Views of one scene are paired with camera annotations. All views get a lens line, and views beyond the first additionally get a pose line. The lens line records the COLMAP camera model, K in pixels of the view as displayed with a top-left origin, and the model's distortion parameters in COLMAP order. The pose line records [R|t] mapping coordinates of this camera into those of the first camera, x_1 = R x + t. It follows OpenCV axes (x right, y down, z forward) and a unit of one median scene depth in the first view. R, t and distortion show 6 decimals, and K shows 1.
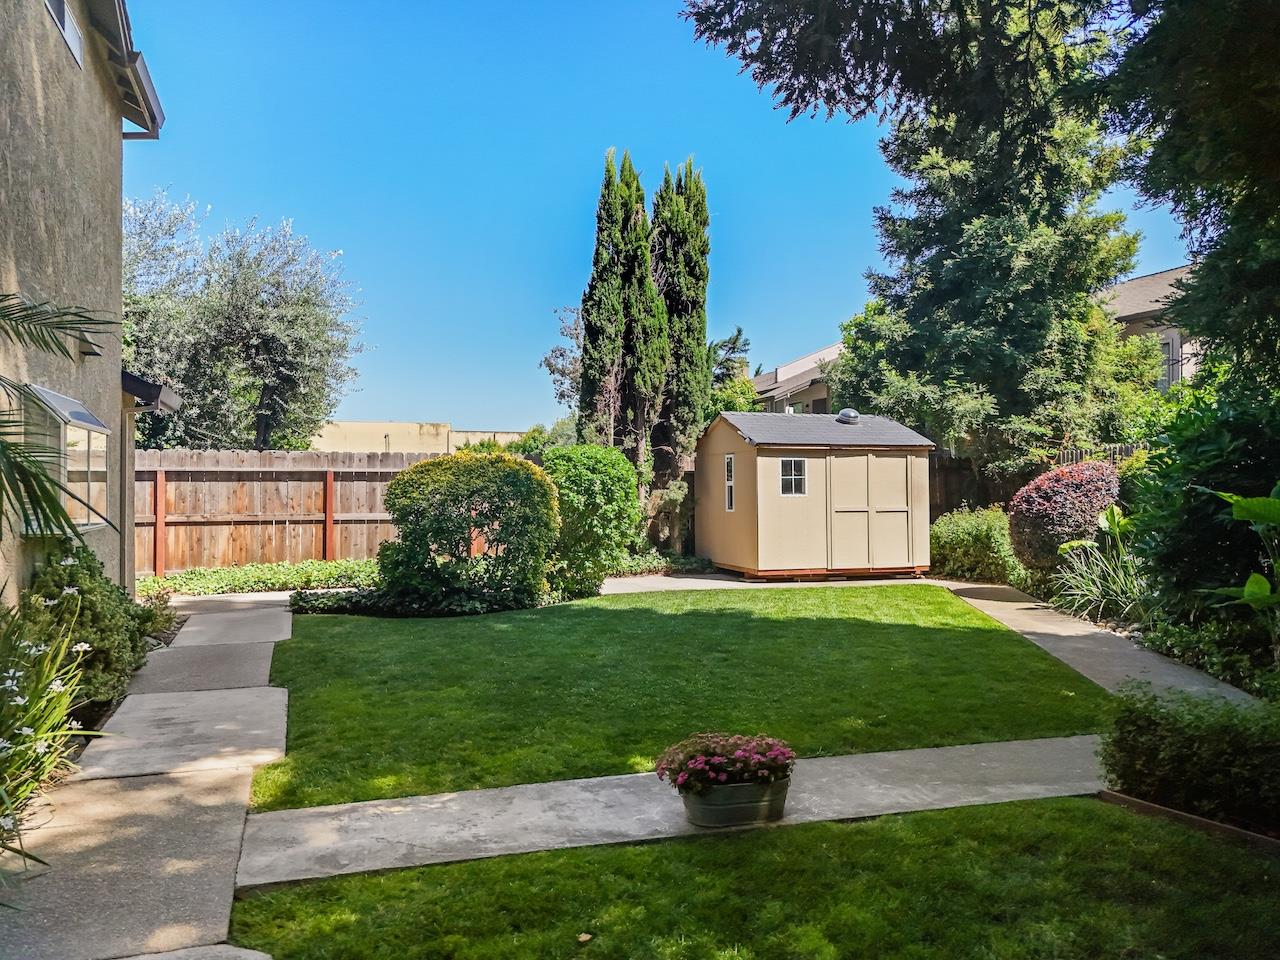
lens RADIAL K [[1010.1, 0, 639.1], [0, 1010.1, 472.1], [0, 0, 1]] dist [0.042217, -0.010583]
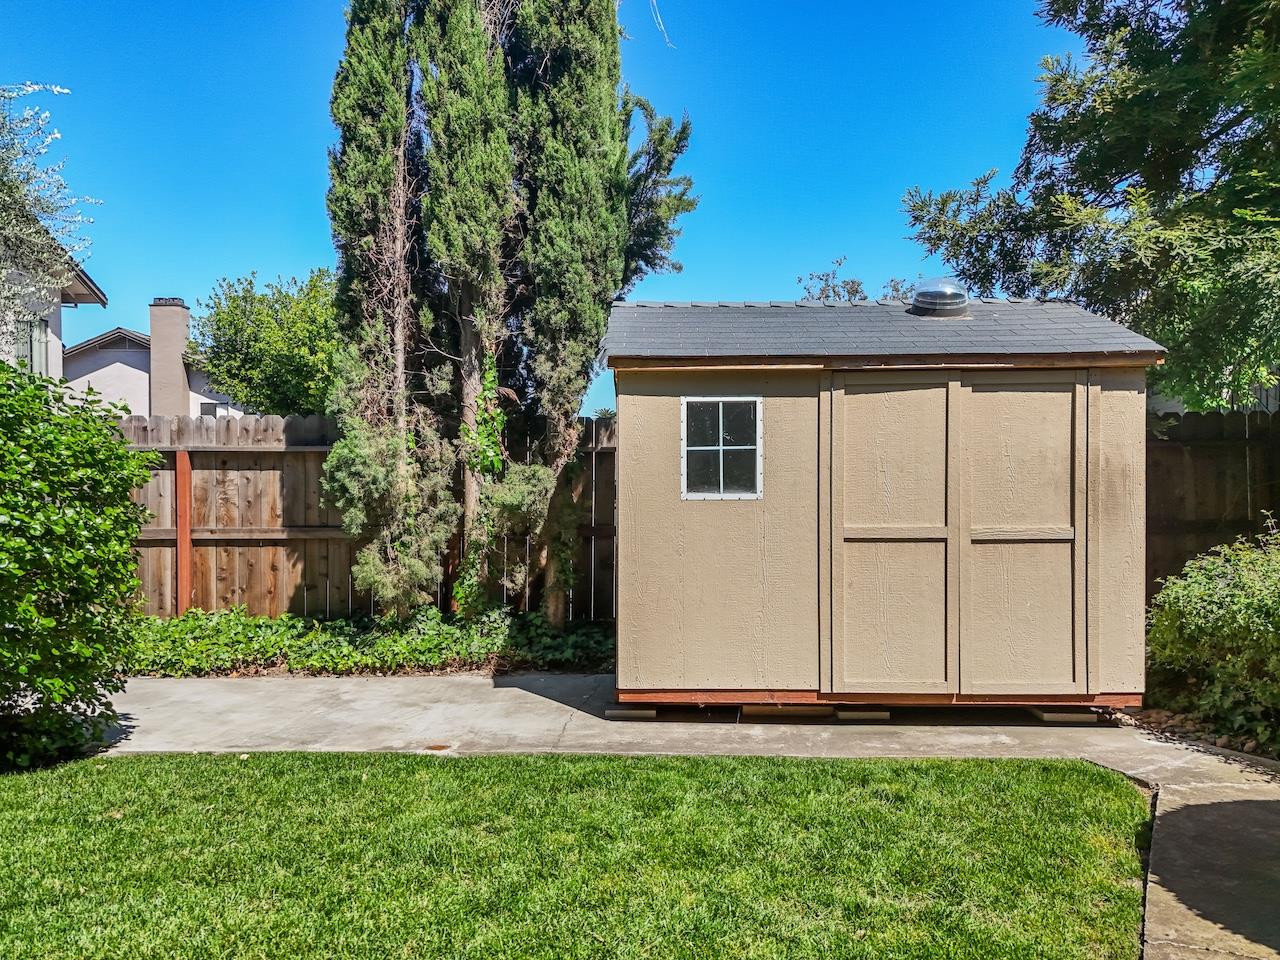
lens RADIAL K [[1010.1, 0, 639.3], [0, 1010.1, 492.3], [0, 0, 1]] dist [0.042217, -0.010583]
pose [[0.941062, 0.002765, -0.338223, 0.237794], [0.005030, 0.999742, 0.022169, 0.012426], [0.338197, -0.022563, 0.940805, 0.595445]]
